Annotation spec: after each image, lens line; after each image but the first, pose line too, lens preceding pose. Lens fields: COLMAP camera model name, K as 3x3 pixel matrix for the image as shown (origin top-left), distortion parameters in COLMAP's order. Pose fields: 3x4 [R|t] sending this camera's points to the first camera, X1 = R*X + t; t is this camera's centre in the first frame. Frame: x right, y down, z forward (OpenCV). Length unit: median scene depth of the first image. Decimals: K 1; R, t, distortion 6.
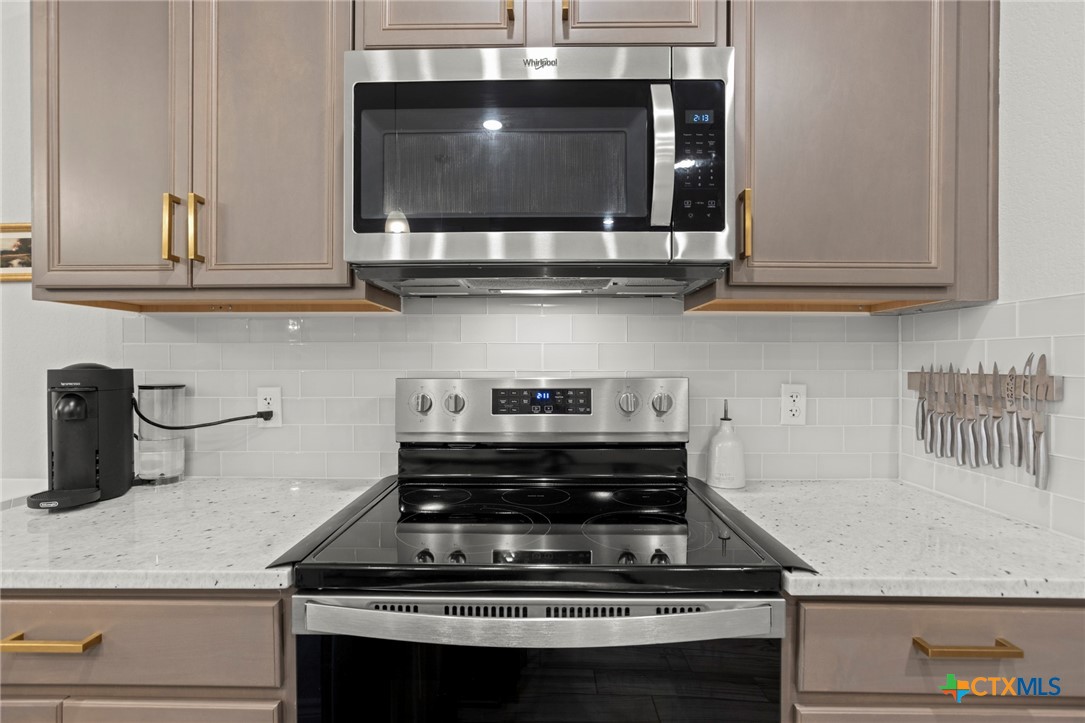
lens RADIAL K [[519.2, 0, 543.5], [0, 519.2, 356.7], [0, 0, 1]] dist [-0.042275, 0.021590]
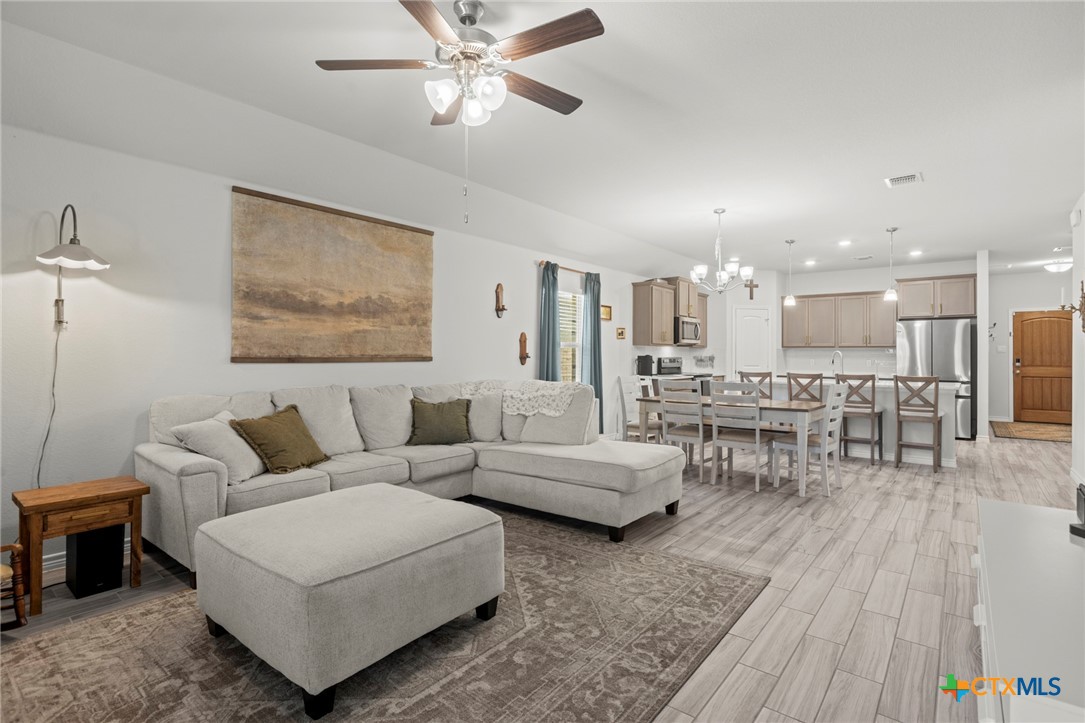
lens RADIAL K [[527.0, 0, 540.2], [0, 527.0, 354.4], [0, 0, 1]] dist [-0.033692, 0.014825]
pose [[0.622123, 0.004071, 0.782909, -6.683819], [-0.018028, 0.999796, 0.009127, -0.026874], [-0.782712, -0.019793, 0.622069, -1.958004]]
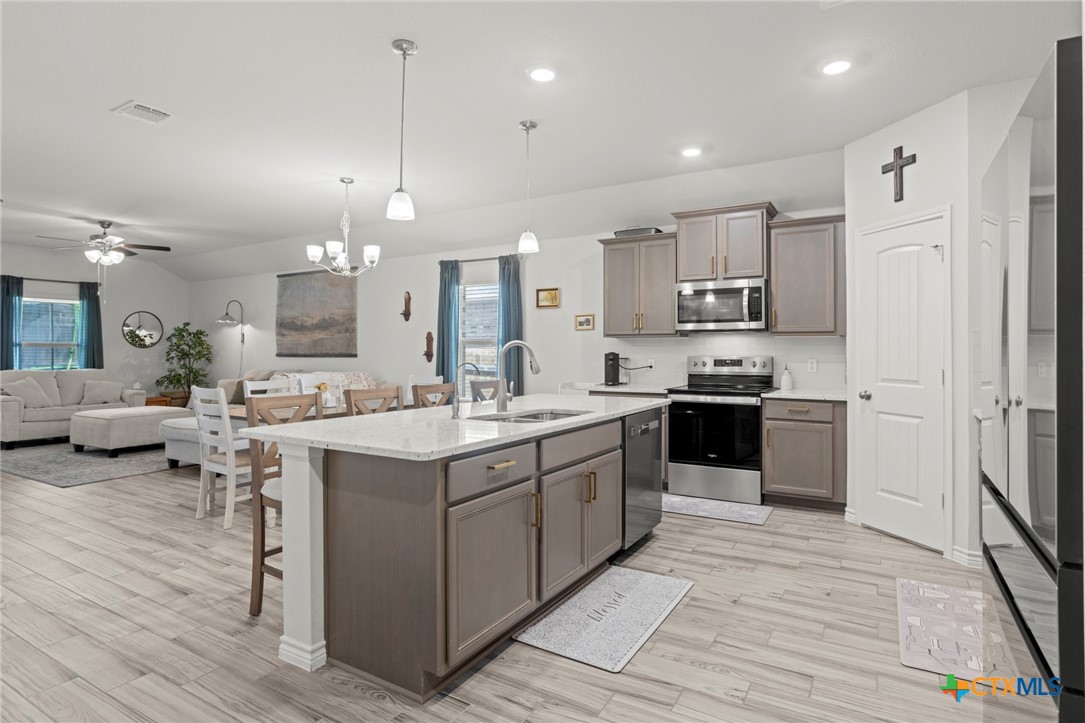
lens RADIAL K [[573.4, 0, 549.1], [0, 573.4, 346.4], [0, 0, 1]] dist [-0.025236, 0.017299]
pose [[0.867153, -0.003549, -0.498028, 0.935378], [0.006749, 0.999967, 0.004626, -0.057171], [0.497995, -0.007373, 0.867148, -3.171732]]
